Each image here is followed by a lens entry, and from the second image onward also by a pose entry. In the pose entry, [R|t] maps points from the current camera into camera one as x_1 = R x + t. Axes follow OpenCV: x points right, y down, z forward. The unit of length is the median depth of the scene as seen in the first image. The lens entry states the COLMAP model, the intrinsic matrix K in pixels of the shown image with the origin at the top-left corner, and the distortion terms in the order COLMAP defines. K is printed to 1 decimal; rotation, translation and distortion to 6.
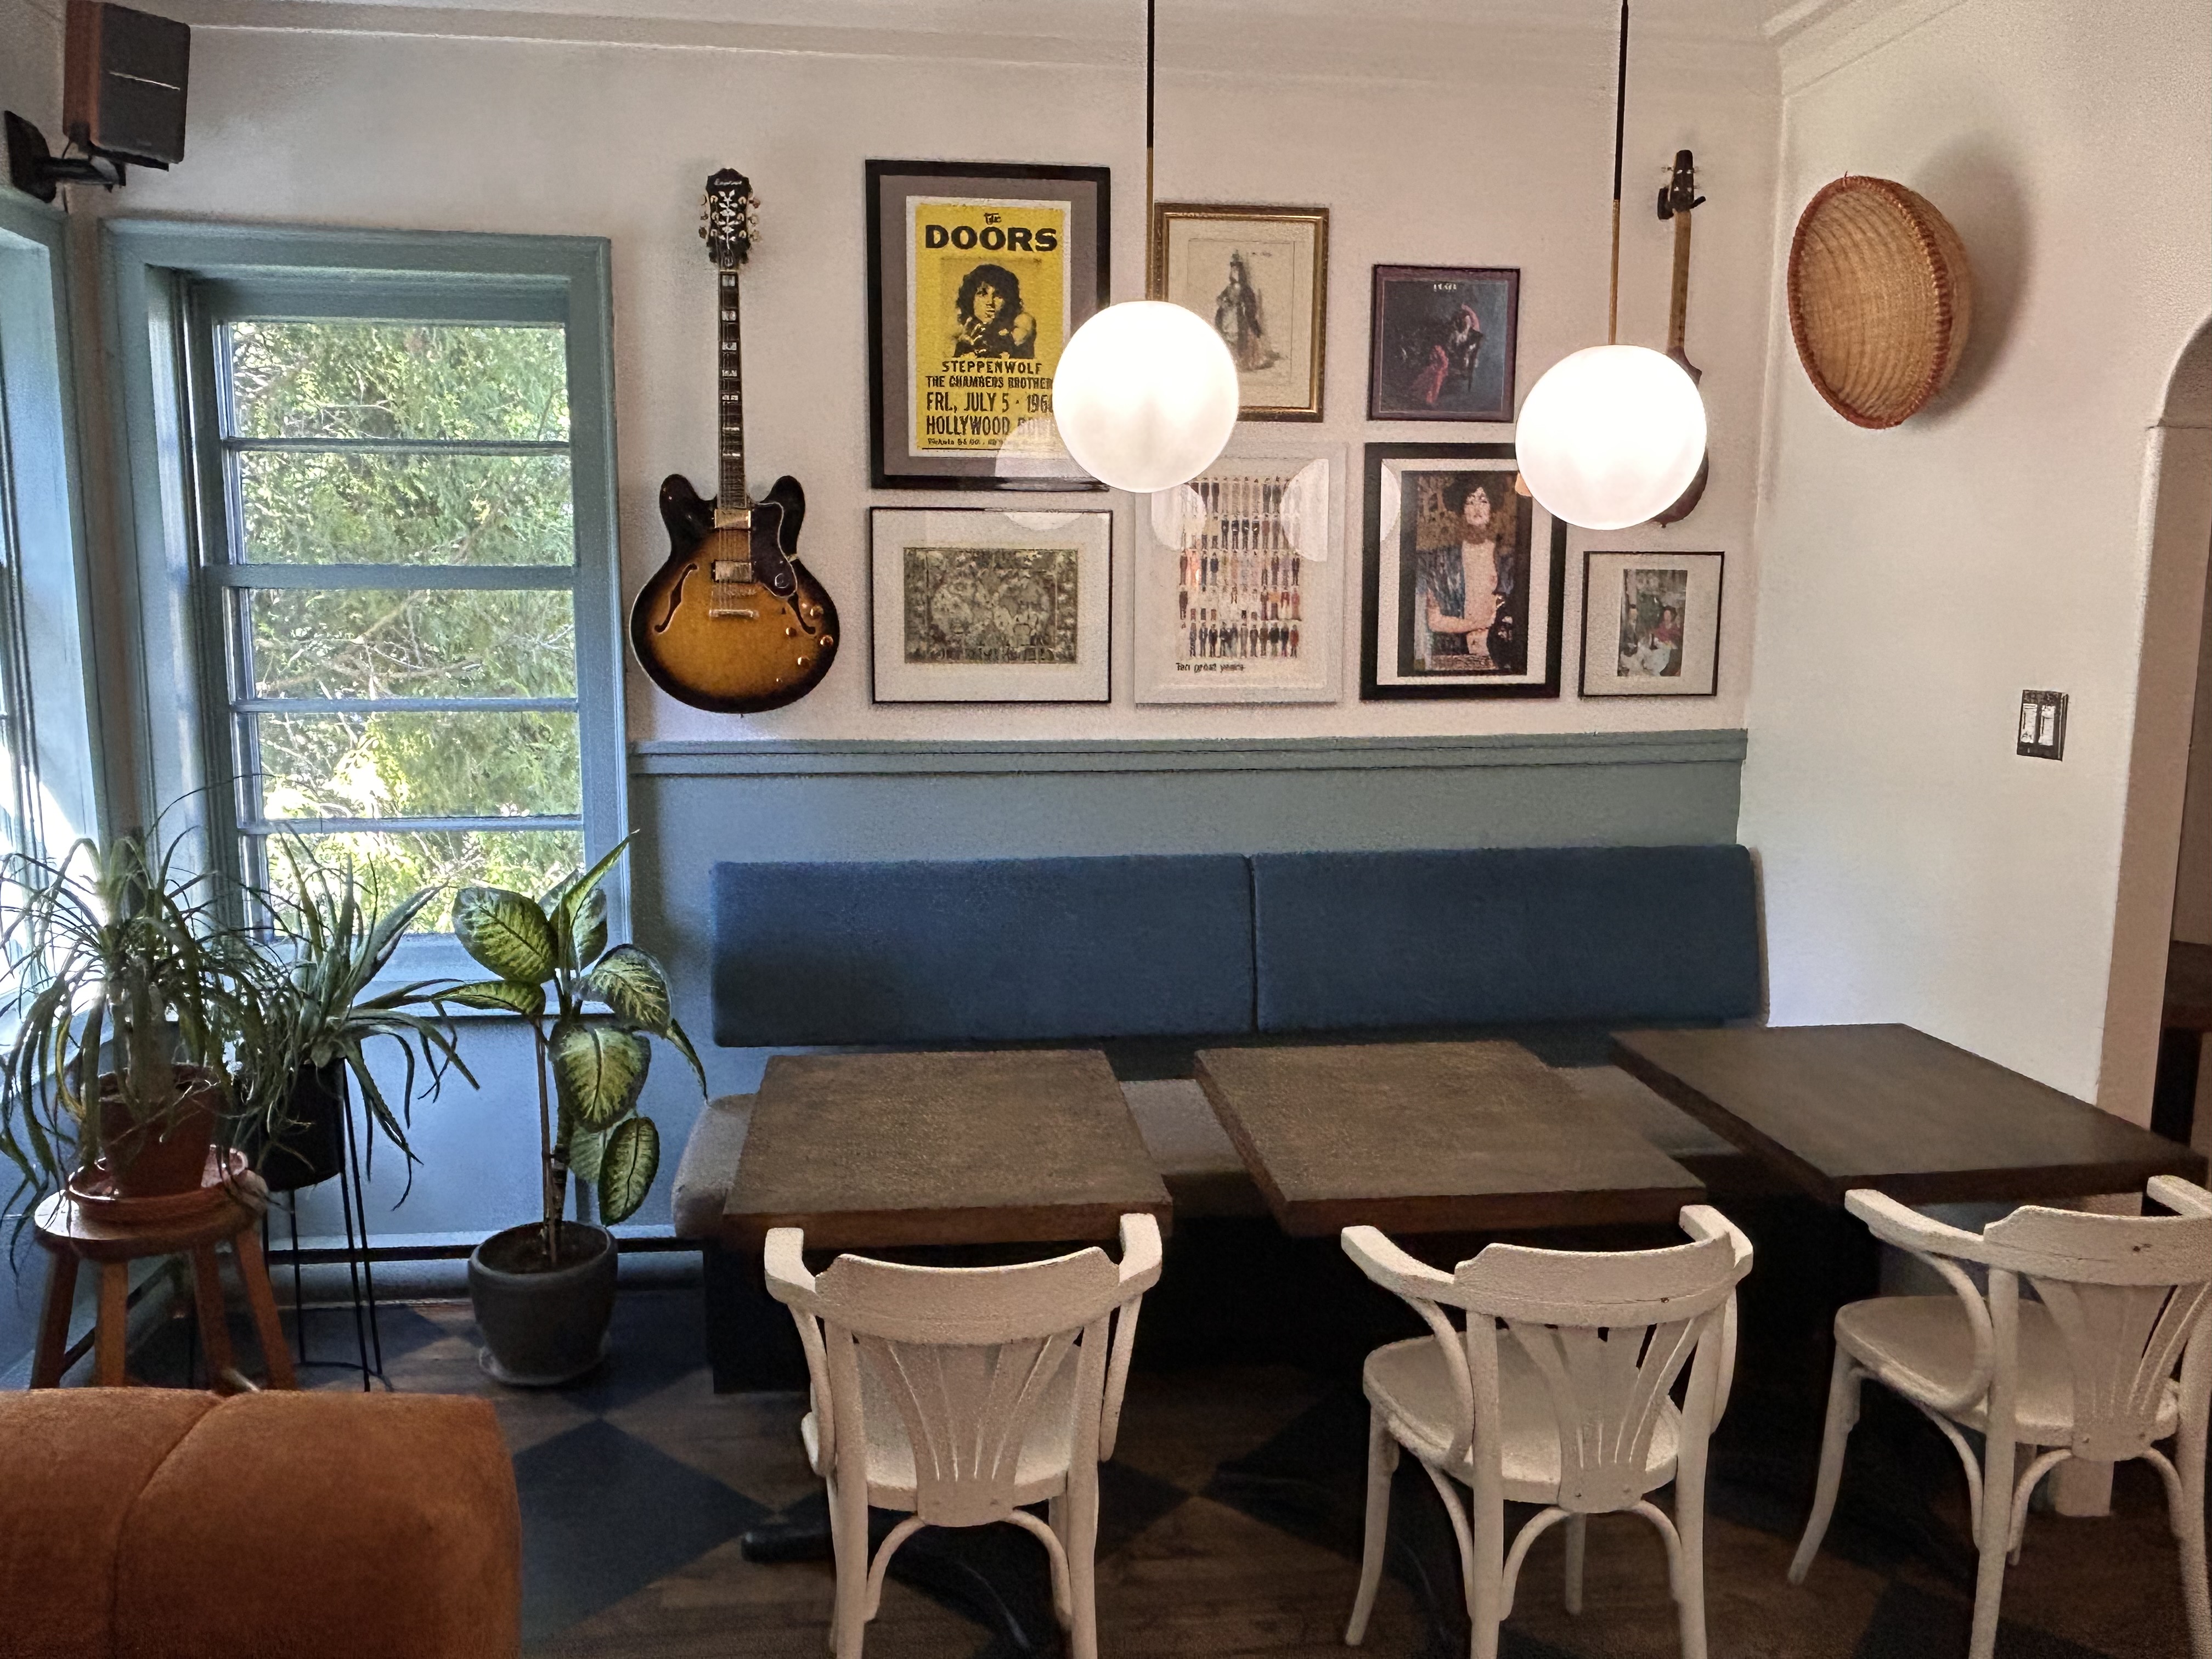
lens RADIAL K [[1621.8, 0, 1091.3], [0, 1621.8, 834.7], [0, 0, 1]] dist [-0.013608, 0.013842]
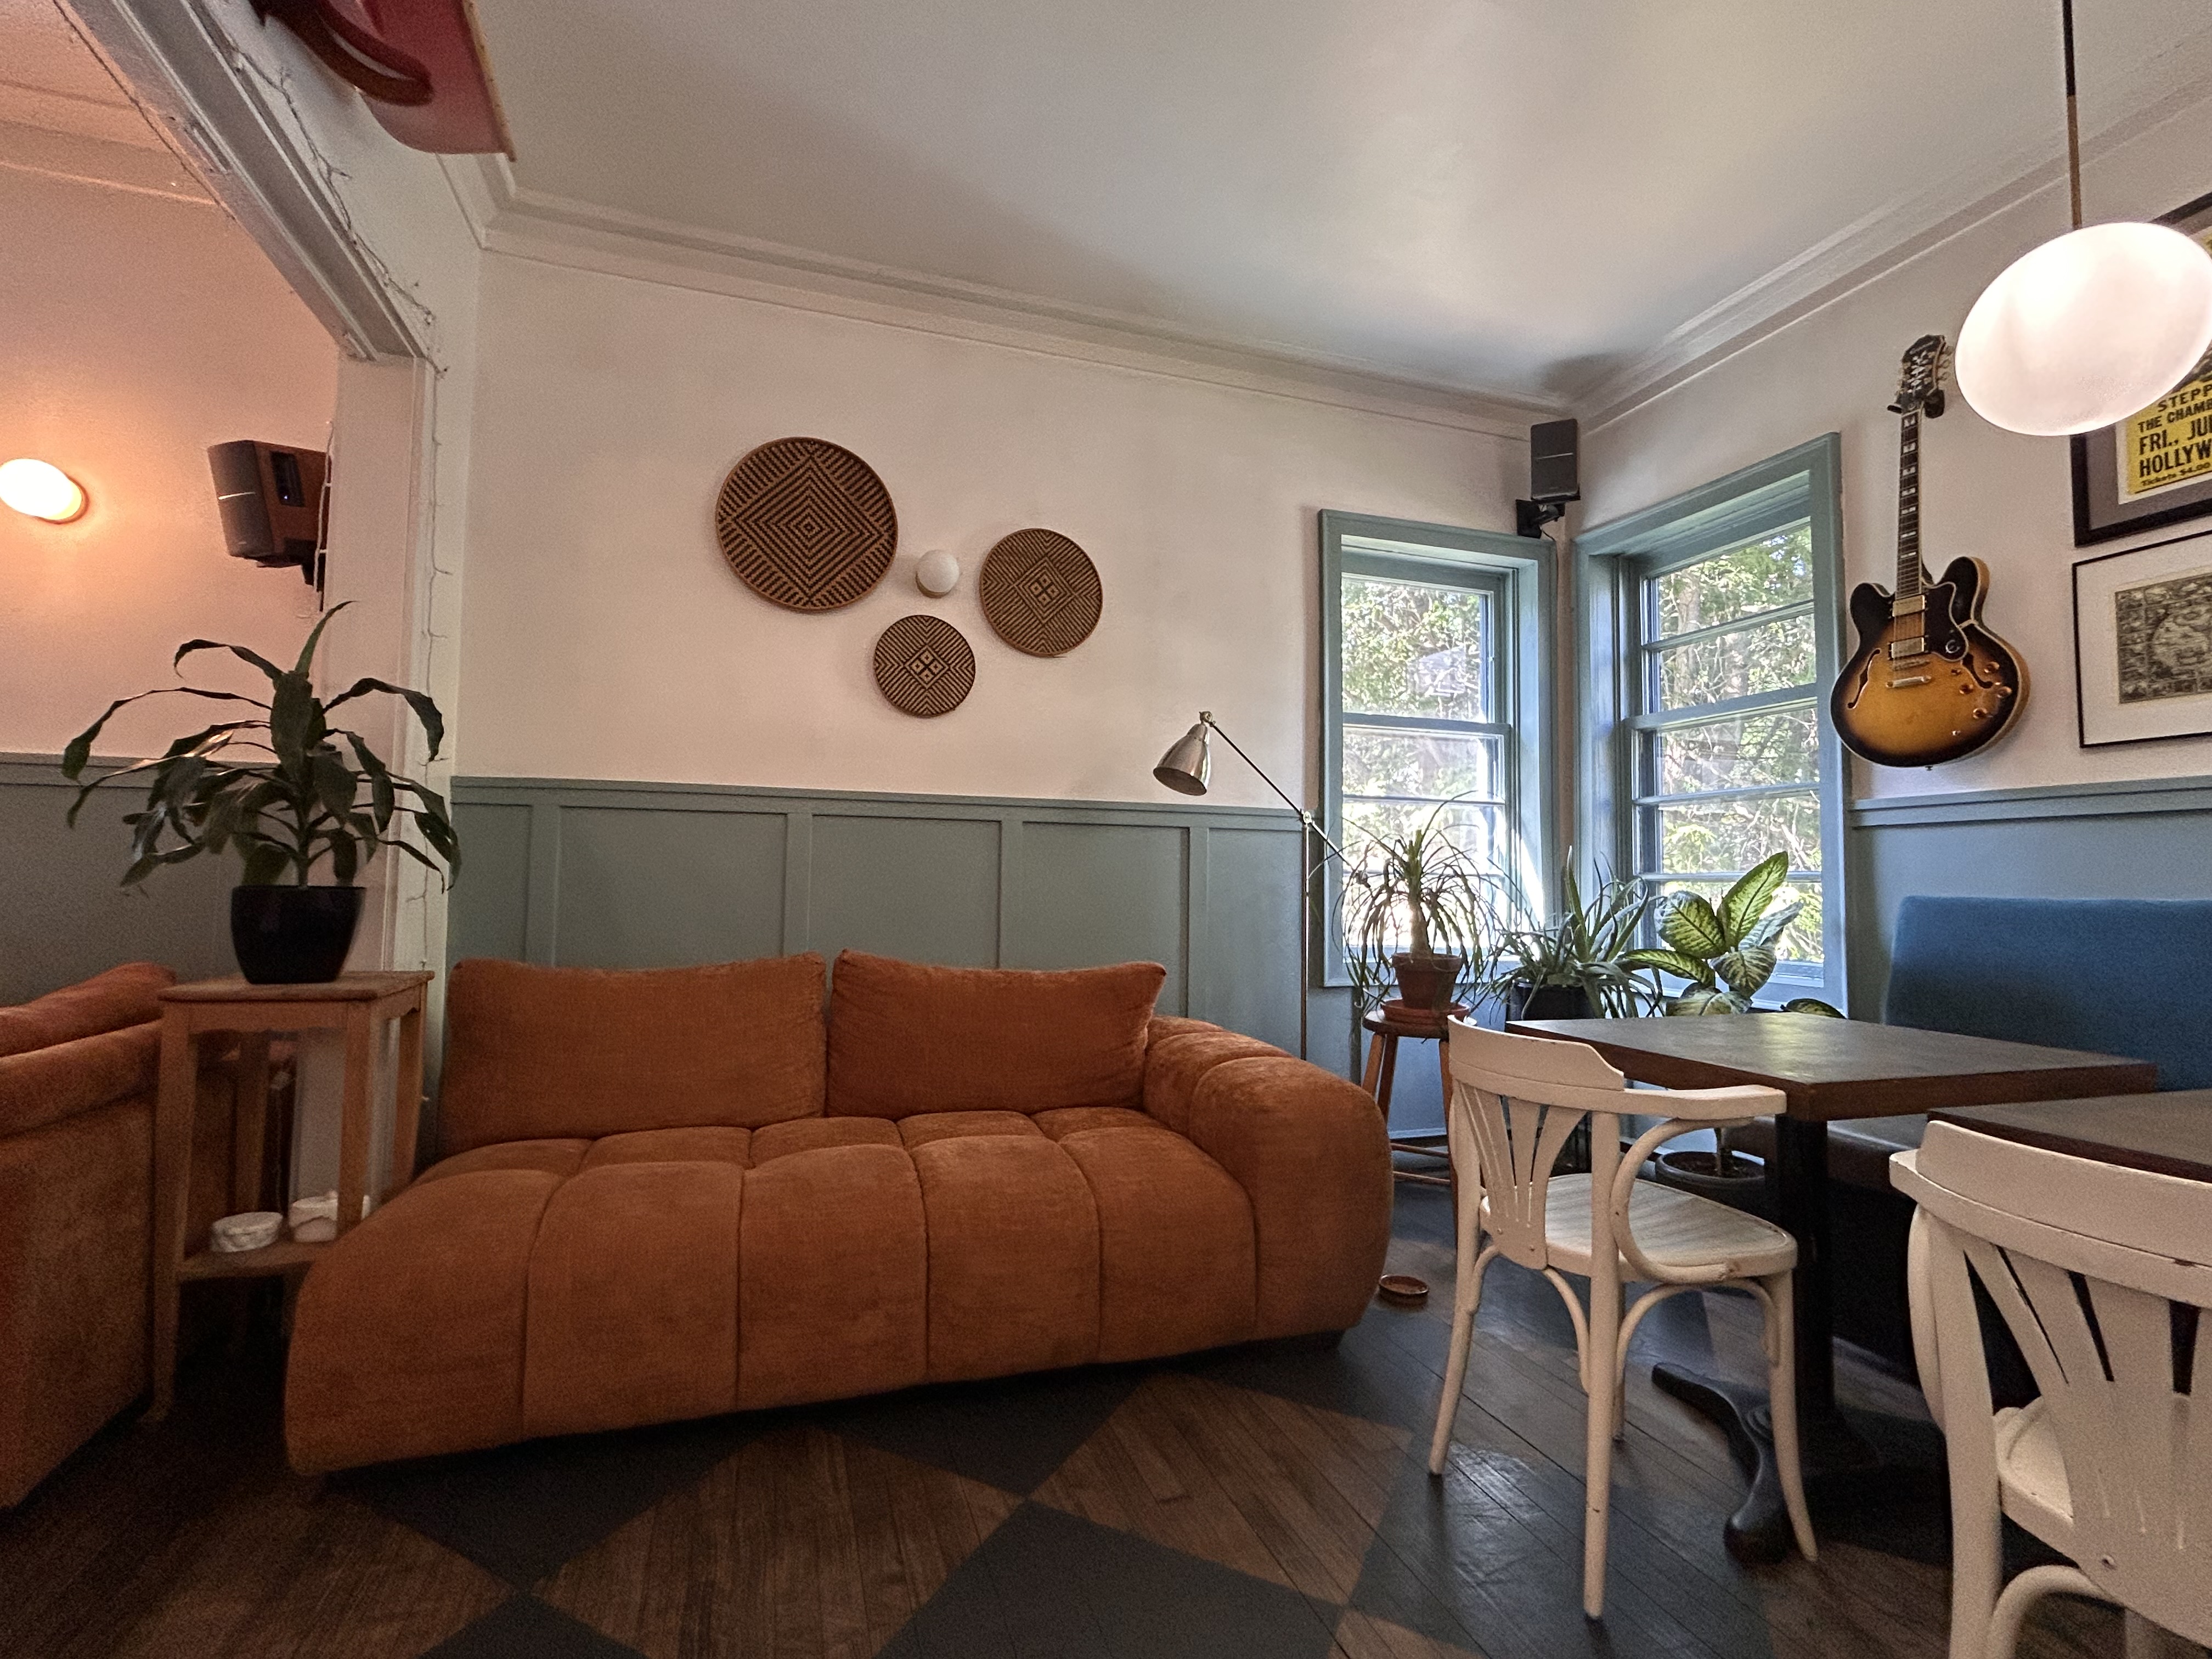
lens RADIAL K [[1020.0, 0, 1094.3], [0, 1020.0, 825.7], [0, 0, 1]] dist [-0.002204, 0.002385]
pose [[0.201807, -0.061238, -0.977509, 0.378778], [-0.154411, 0.983573, -0.093496, 0.128667], [0.967177, 0.169806, 0.189036, 0.280880]]
